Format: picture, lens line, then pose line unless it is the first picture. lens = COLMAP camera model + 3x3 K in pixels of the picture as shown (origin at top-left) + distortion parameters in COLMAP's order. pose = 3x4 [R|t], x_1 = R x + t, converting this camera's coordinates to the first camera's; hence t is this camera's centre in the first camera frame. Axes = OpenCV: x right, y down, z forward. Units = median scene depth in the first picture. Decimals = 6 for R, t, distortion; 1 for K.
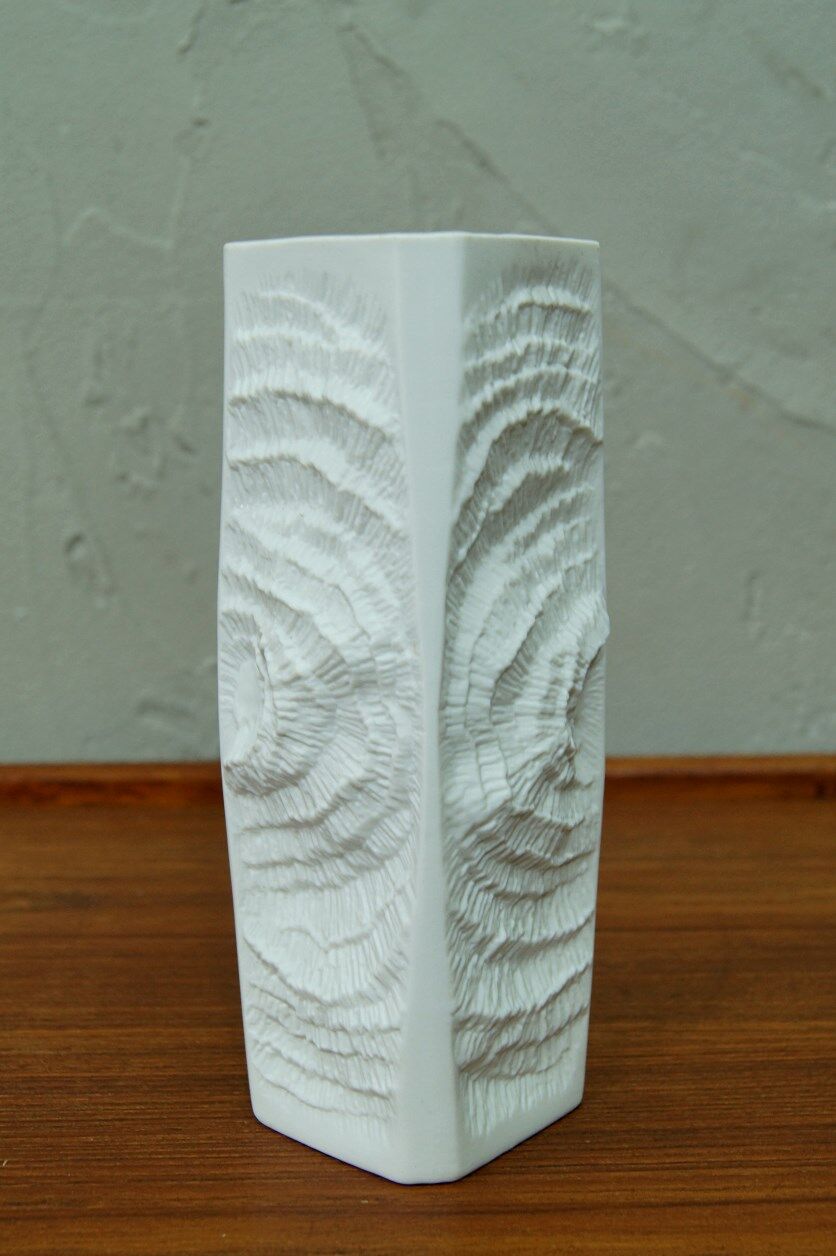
lens RADIAL K [[1546.3, 0, 418.0], [0, 1546.3, 628.0], [0, 0, 1]] dist [-0.079031, 0.023961]
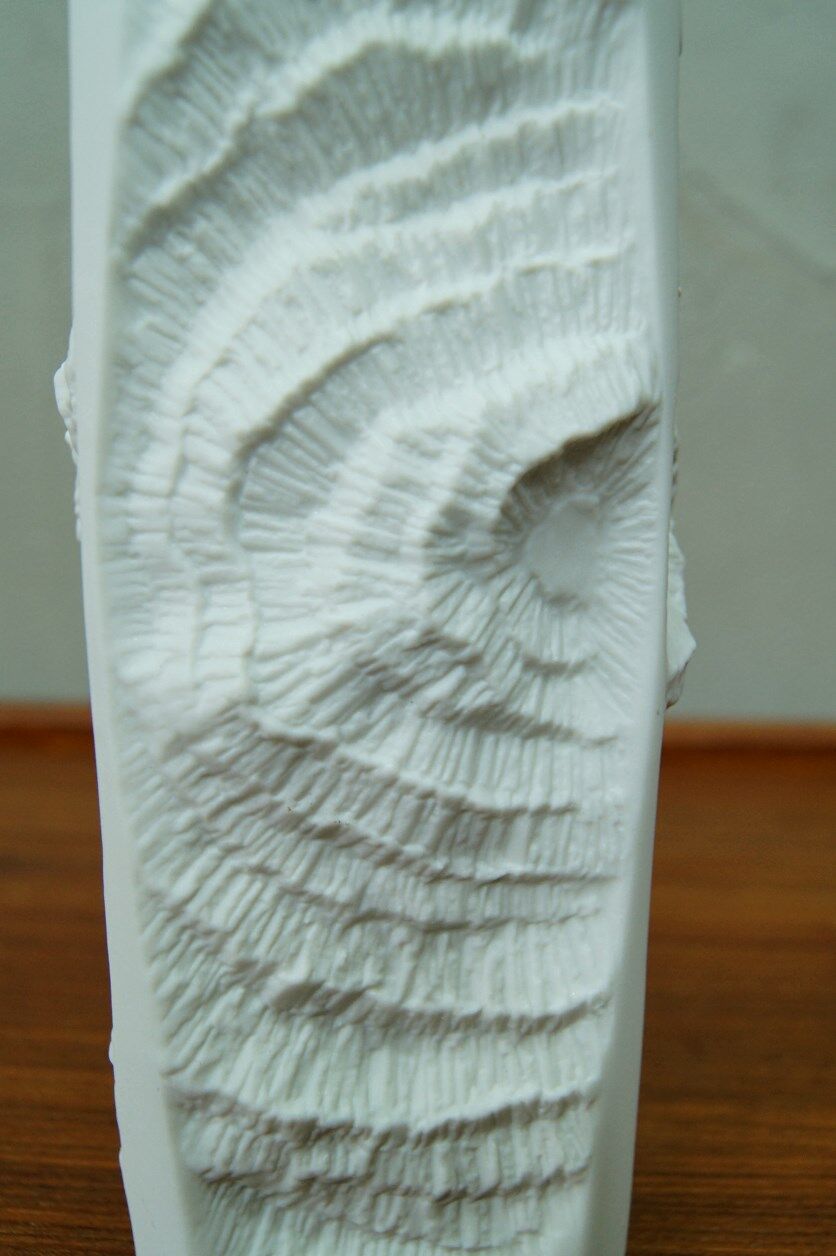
lens RADIAL K [[1227.4, 0, 418.0], [0, 1227.4, 628.0], [0, 0, 1]] dist [-0.085191, 0.001919]
pose [[0.723122, 0.136642, -0.677069, 0.354981], [-0.135048, 0.989288, 0.055418, 0.057263], [0.677389, 0.051363, 0.733830, 0.733656]]
